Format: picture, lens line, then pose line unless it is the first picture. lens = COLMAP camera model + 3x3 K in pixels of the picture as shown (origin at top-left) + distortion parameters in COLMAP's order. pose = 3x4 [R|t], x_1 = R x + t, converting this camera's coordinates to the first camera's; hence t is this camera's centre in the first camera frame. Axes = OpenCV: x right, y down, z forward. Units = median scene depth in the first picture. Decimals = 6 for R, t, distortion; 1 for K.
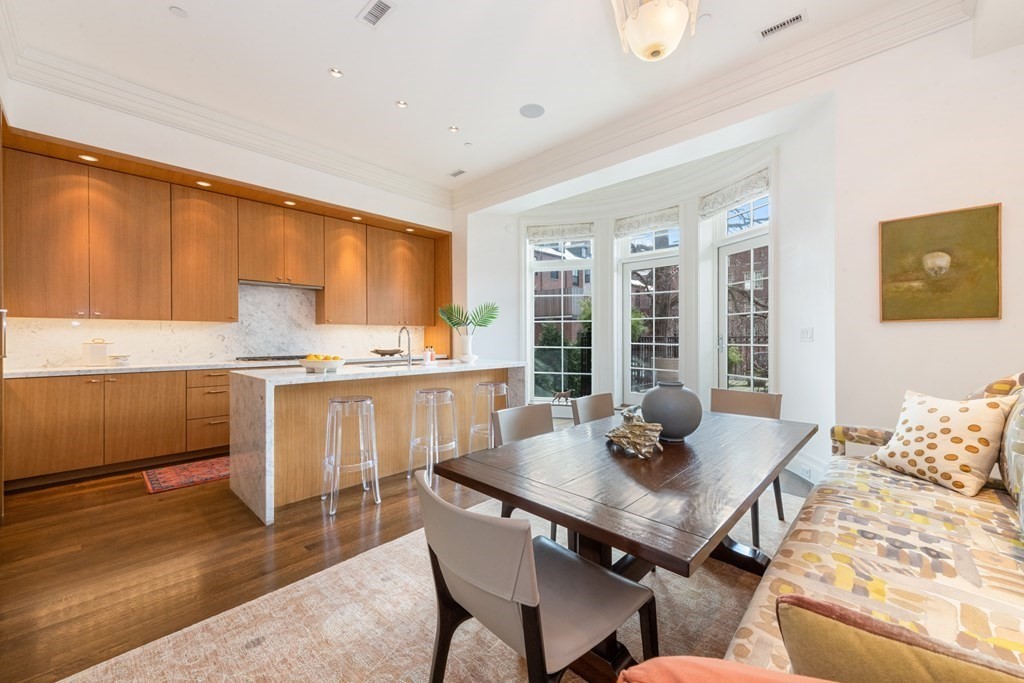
lens RADIAL K [[398.8, 0, 517.0], [0, 398.8, 338.3], [0, 0, 1]] dist [0.002644, -0.000062]
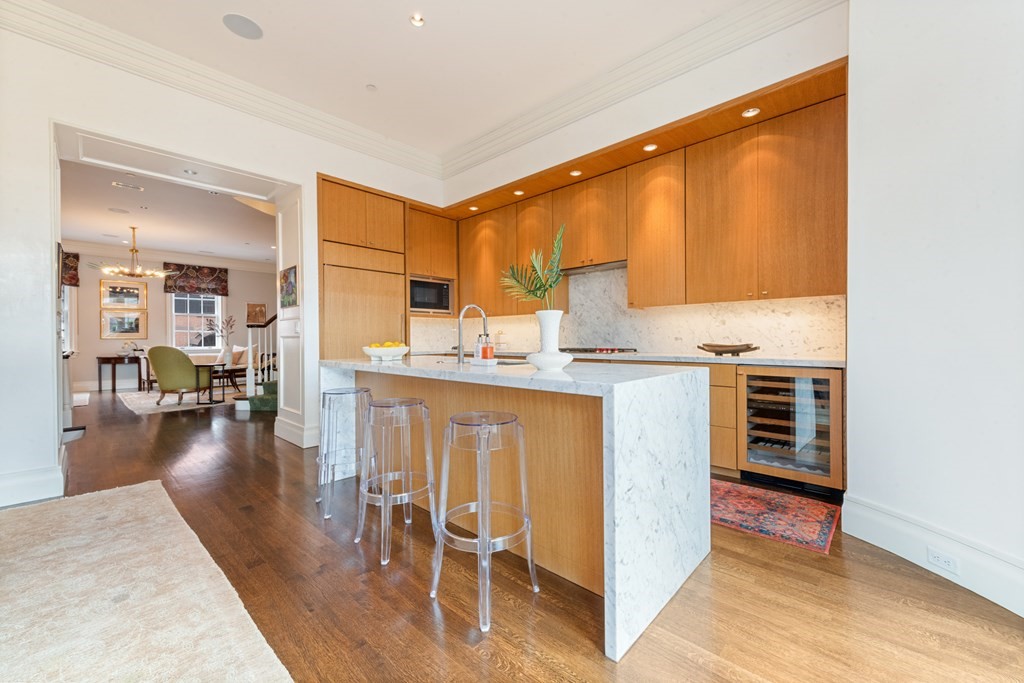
lens RADIAL K [[398.8, 0, 517.0], [0, 398.8, 338.3], [0, 0, 1]] dist [0.002644, -0.000062]
pose [[0.007343, 0.004113, -0.999965, 0.312318], [0.008282, 0.999957, 0.004173, 0.018697], [0.999939, -0.008312, 0.007308, 0.876682]]
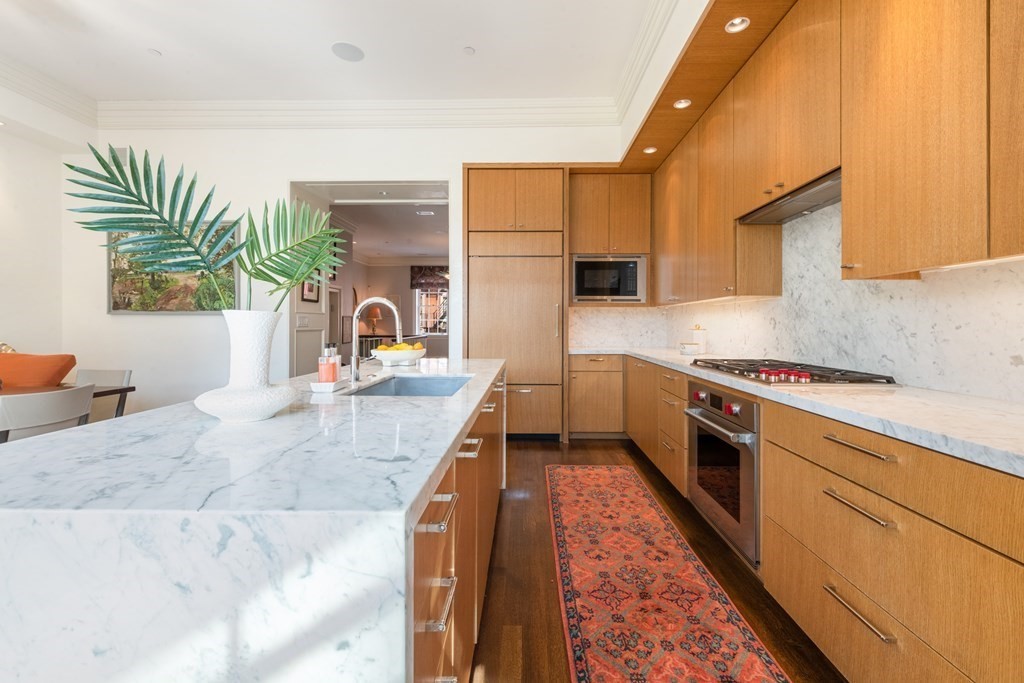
lens RADIAL K [[417.6, 0, 516.2], [0, 417.6, 323.2], [0, 0, 1]] dist [0.010879, -0.000128]
pose [[-0.747286, -0.003623, -0.664492, -0.066976], [-0.002097, 0.999993, -0.003094, 0.001382], [0.664499, -0.000919, -0.747289, 1.210034]]
